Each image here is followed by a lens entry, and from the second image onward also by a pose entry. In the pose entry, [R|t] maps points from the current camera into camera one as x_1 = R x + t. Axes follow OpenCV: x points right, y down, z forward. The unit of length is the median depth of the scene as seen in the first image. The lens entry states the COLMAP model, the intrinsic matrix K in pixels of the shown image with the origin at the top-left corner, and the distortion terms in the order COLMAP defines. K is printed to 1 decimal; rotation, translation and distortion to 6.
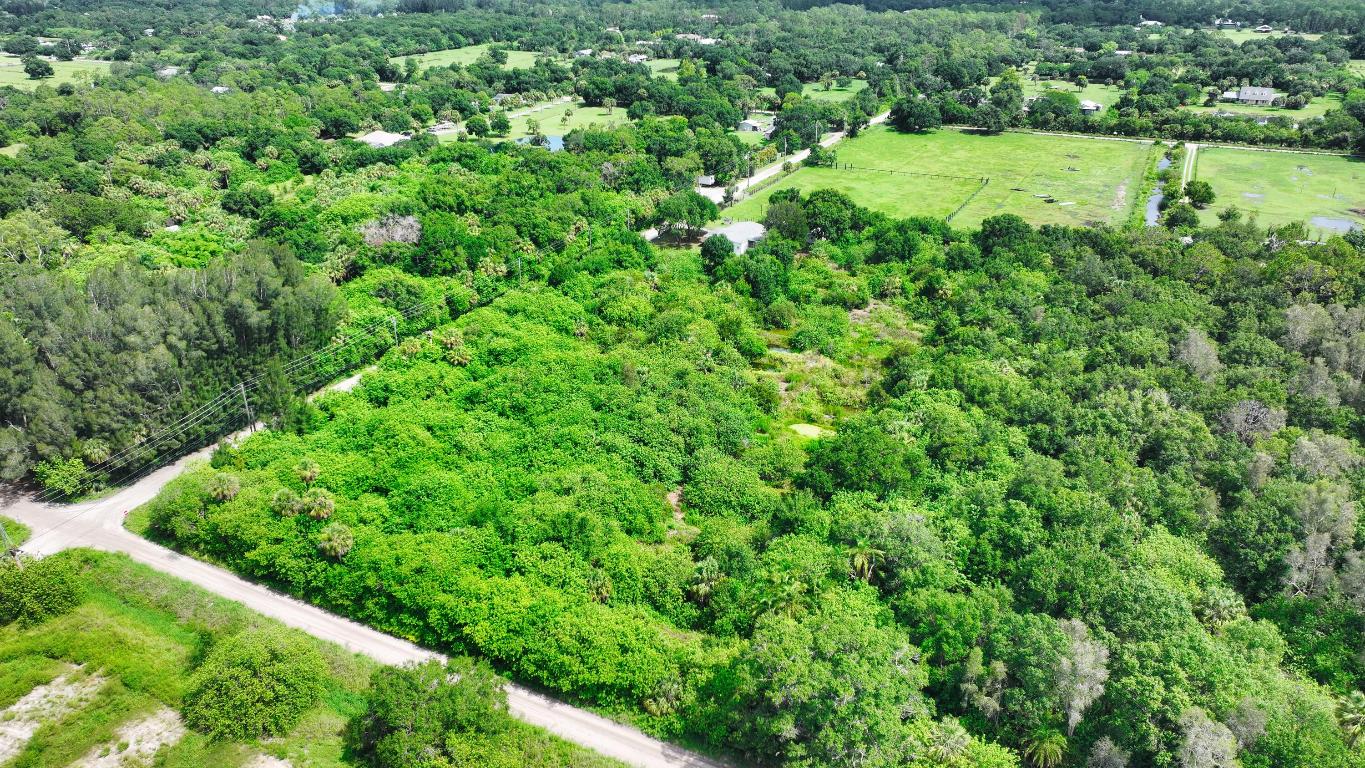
lens RADIAL K [[951.0, 0, 681.9], [0, 951.0, 384.3], [0, 0, 1]] dist [0.000677, 0.012174]
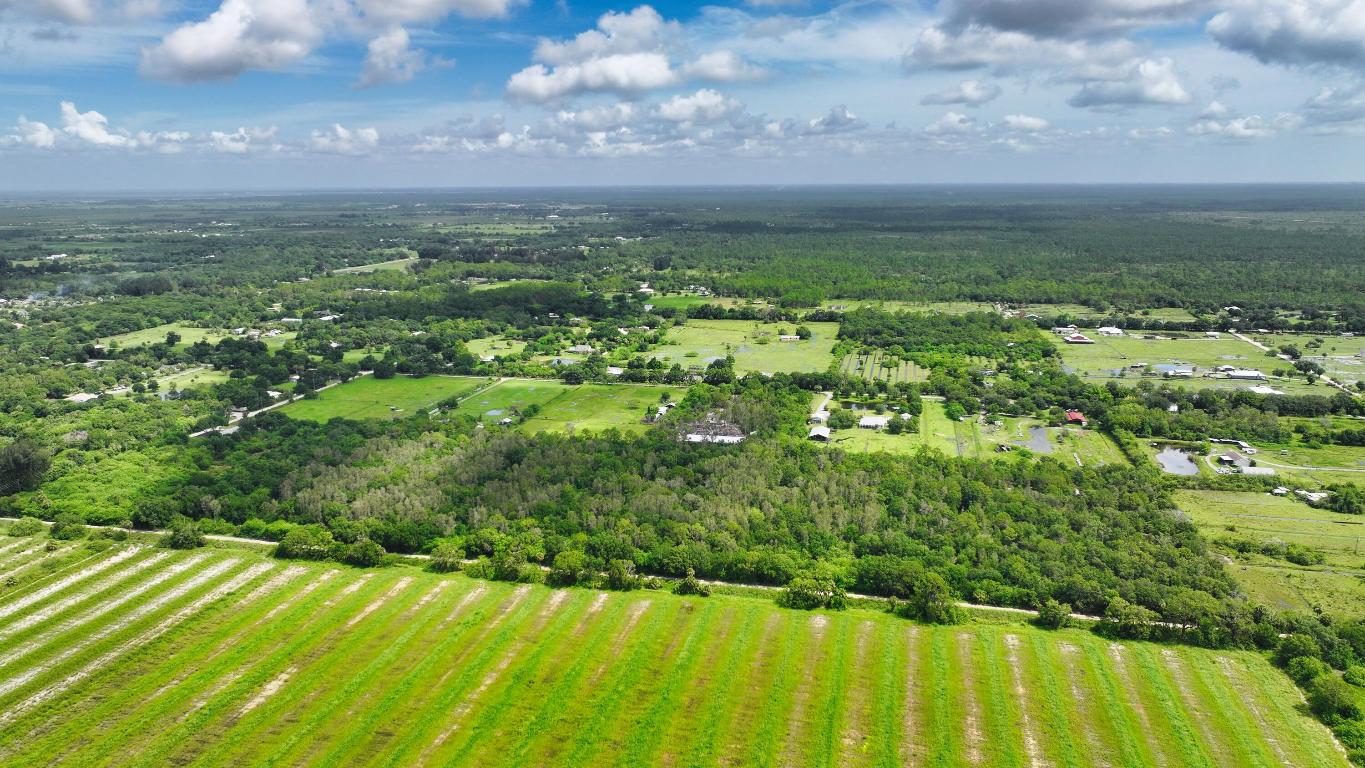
lens RADIAL K [[951.0, 0, 680.3], [0, 951.0, 374.9], [0, 0, 1]] dist [0.000677, 0.012174]
pose [[0.971240, -0.050650, 0.232651, 0.880919], [0.102362, 0.971029, -0.215925, 0.509456], [-0.214975, 0.233530, 0.948288, -2.345852]]
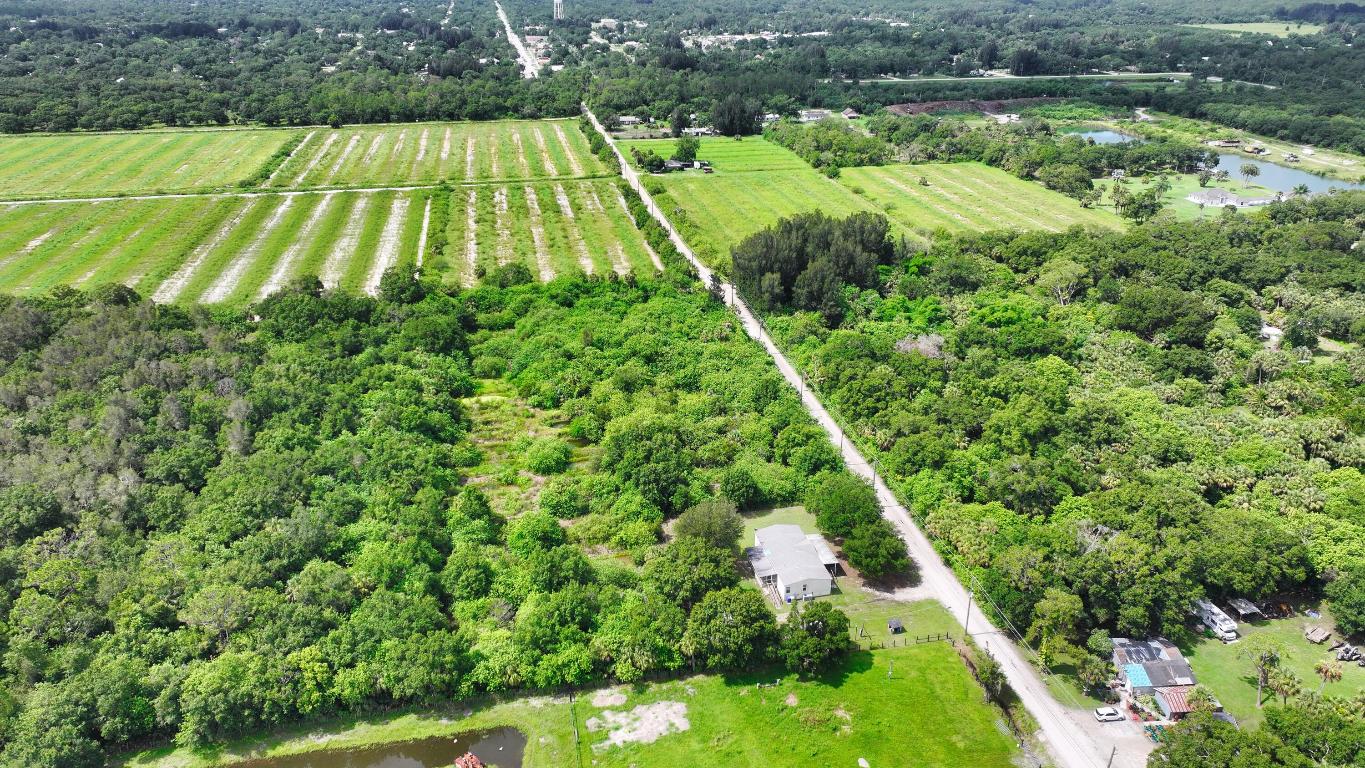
lens RADIAL K [[951.0, 0, 679.6], [0, 951.0, 384.0], [0, 0, 1]] dist [0.000677, 0.012174]
pose [[-0.787186, 0.252614, -0.562605, 0.672617], [-0.252351, 0.700455, 0.667594, -0.956777], [0.562723, 0.667495, -0.487641, 1.695521]]
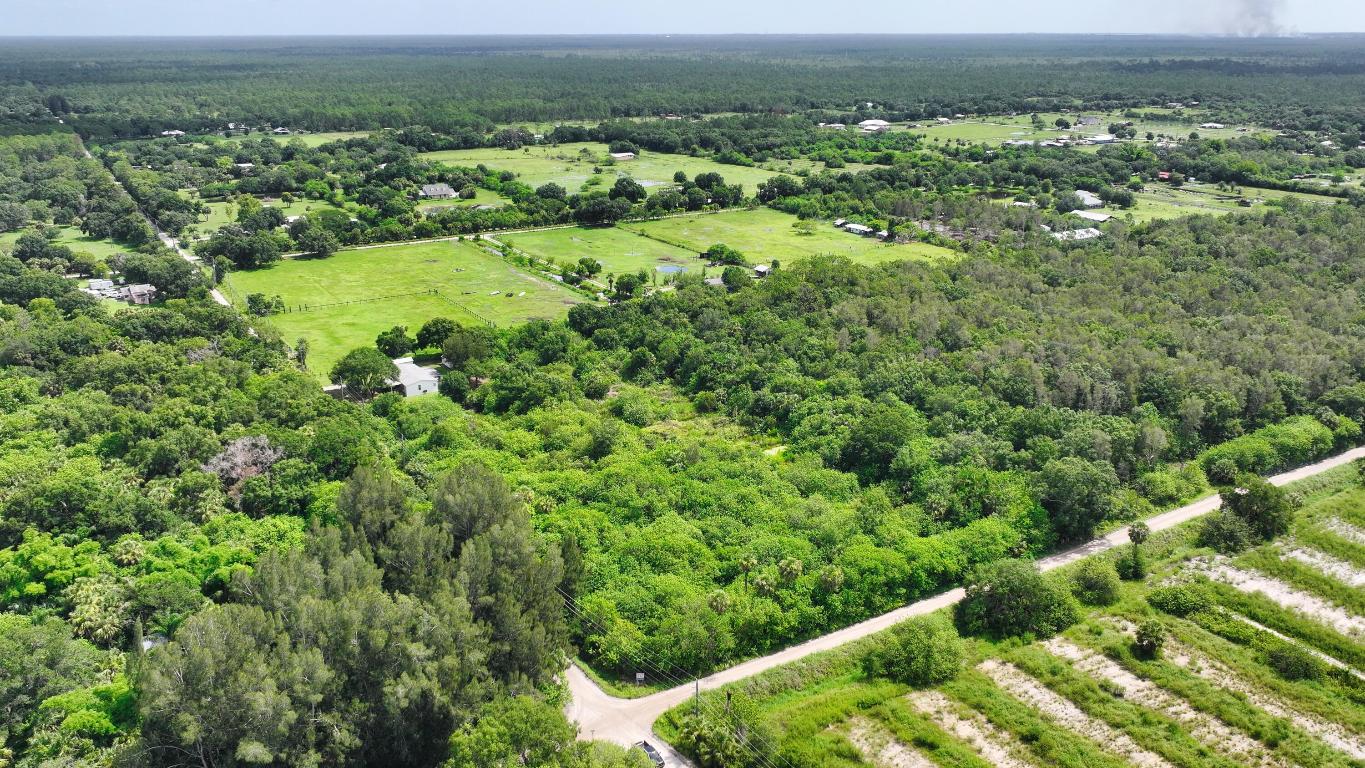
lens RADIAL K [[1086.0, 0, 683.0], [0, 1086.0, 393.0], [0, 0, 1]] dist [0.015714, -0.011273]
pose [[0.524339, -0.270602, 0.807368, -1.058584], [0.358964, 0.930037, 0.078589, -0.180165], [-0.772148, 0.248609, 0.584791, 0.111716]]
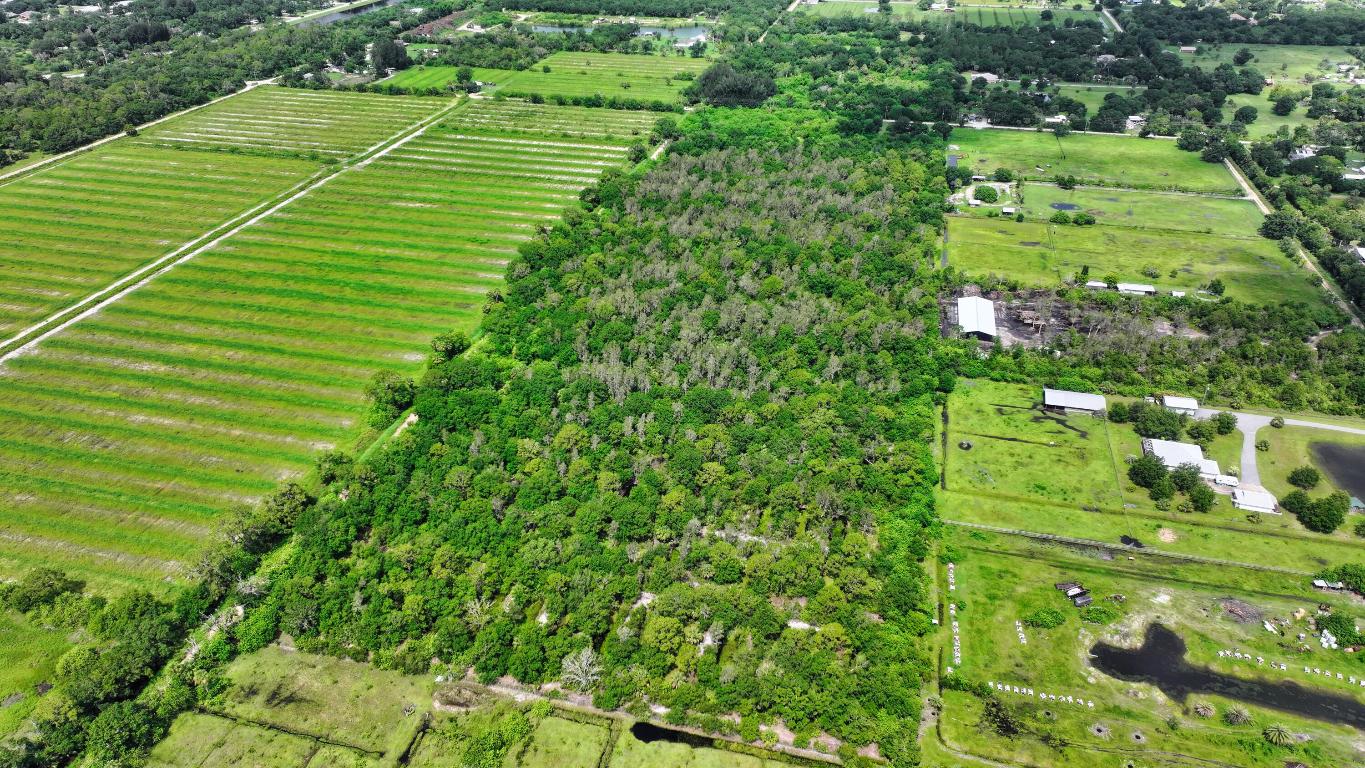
lens RADIAL K [[951.0, 0, 686.2], [0, 951.0, 387.3], [0, 0, 1]] dist [0.000677, 0.012174]
pose [[0.225019, 0.493552, -0.840103, 3.704815], [-0.403937, 0.831884, 0.380530, -0.453035], [0.886680, 0.253722, 0.386554, -0.643811]]
